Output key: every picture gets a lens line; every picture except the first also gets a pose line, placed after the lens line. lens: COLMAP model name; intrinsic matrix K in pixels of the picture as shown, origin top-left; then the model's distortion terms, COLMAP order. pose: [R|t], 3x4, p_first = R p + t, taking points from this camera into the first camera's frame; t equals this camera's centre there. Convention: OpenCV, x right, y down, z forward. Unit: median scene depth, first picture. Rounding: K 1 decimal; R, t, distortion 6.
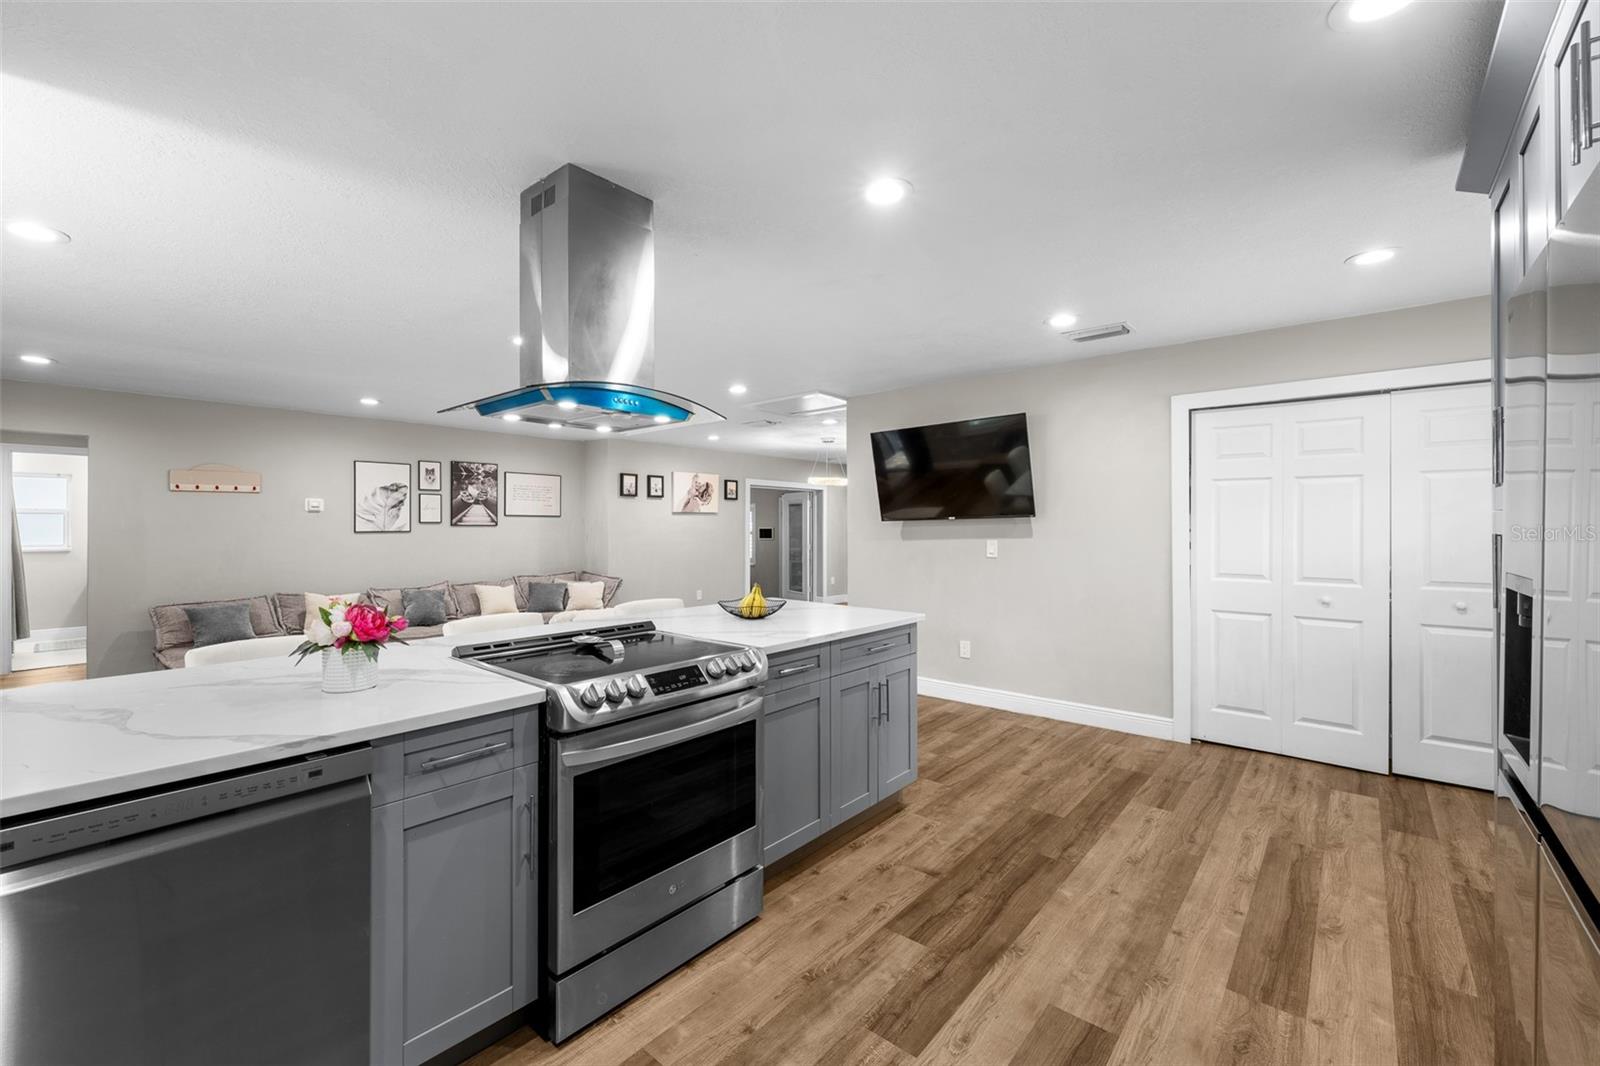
lens RADIAL K [[658.6, 0, 790.2], [0, 658.6, 530.0], [0, 0, 1]] dist [0.000581, 0.000002]
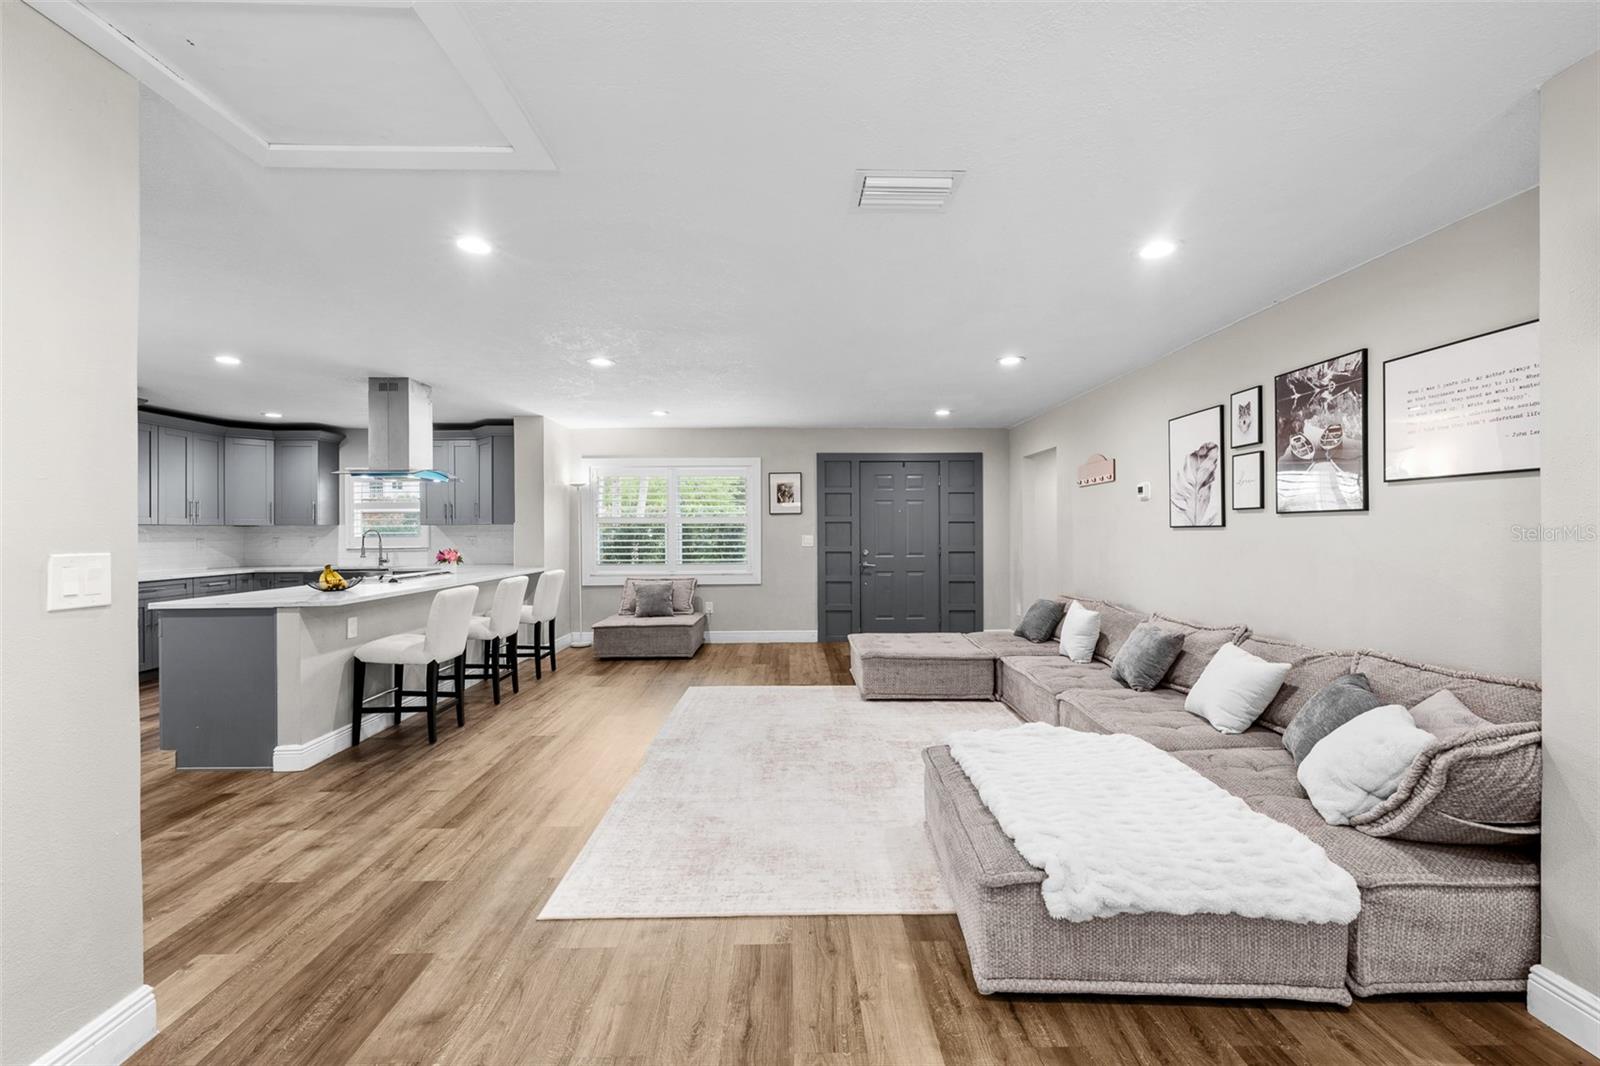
lens RADIAL K [[637.2, 0, 800.0], [0, 637.2, 533.0], [0, 0, 1]] dist [-0.000009, 0.000218]
pose [[-0.744108, 0.008242, -0.668008, 0.095793], [0.004055, 0.999961, 0.007820, 0.004703], [0.668047, 0.003110, -0.744113, 2.416587]]
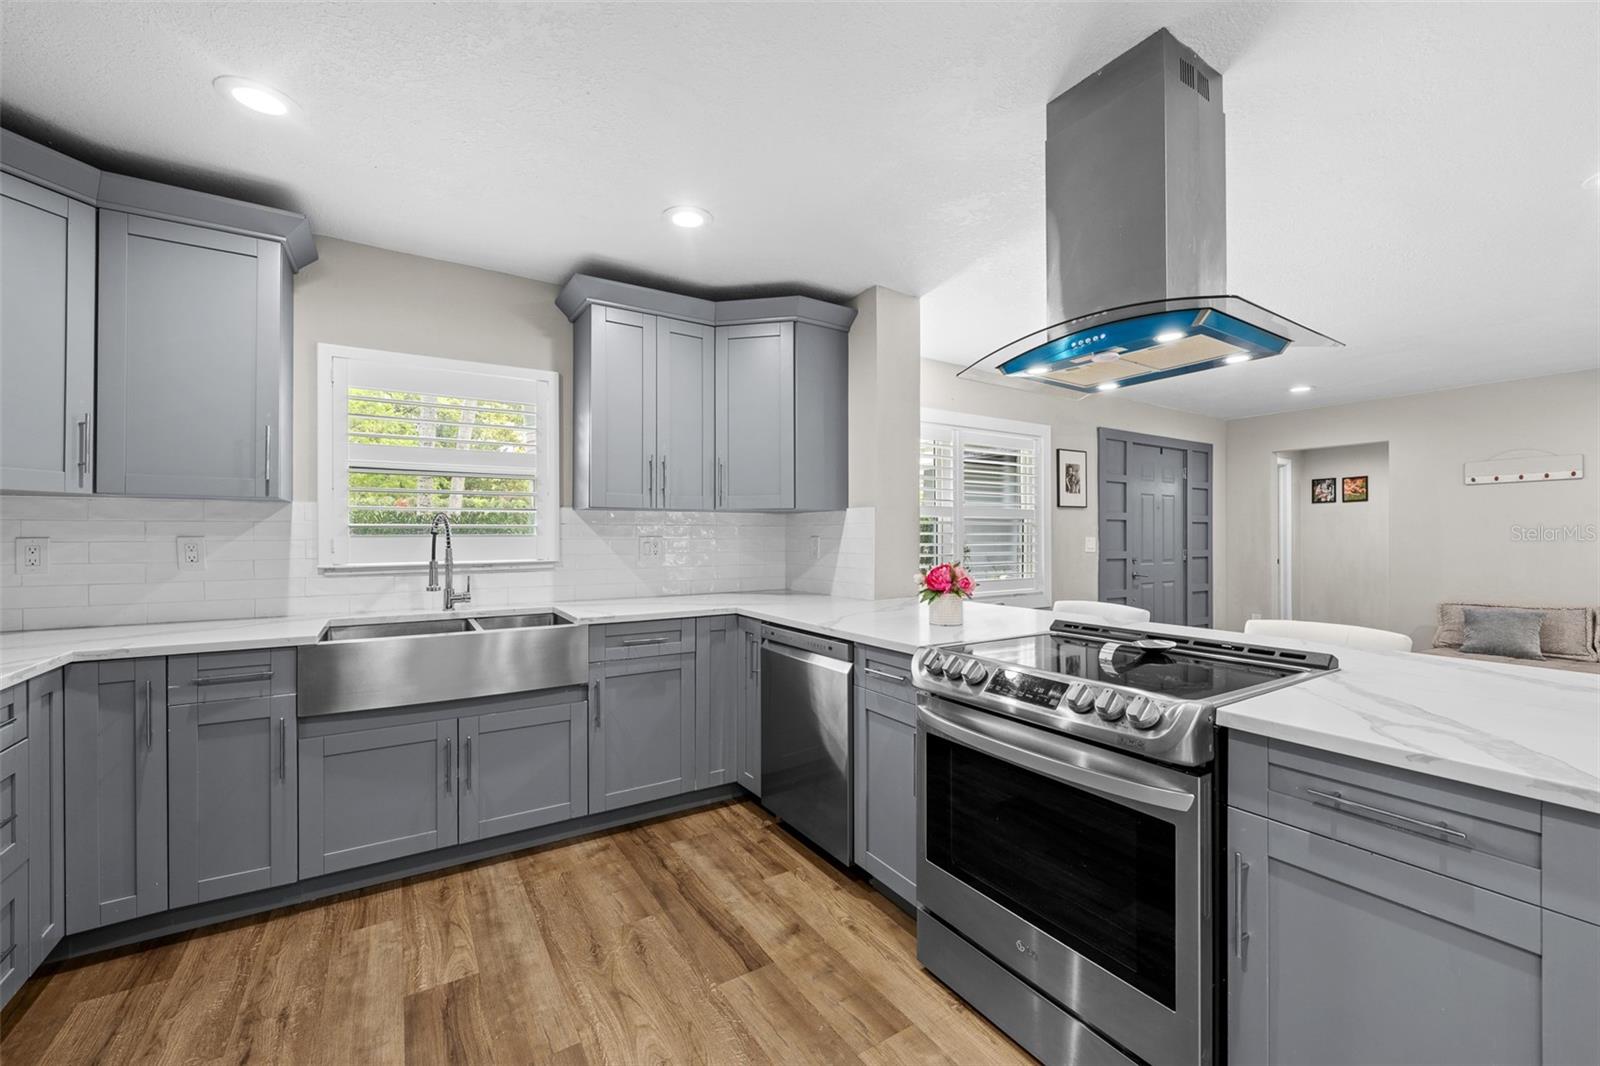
lens RADIAL K [[637.2, 0, 800.0], [0, 637.2, 533.0], [0, 0, 1]] dist [-0.000009, 0.000218]
pose [[-0.283672, -0.002854, -0.958917, 0.376789], [-0.003124, 0.999993, -0.002053, 0.025757], [0.958916, 0.002413, -0.283679, 0.559840]]
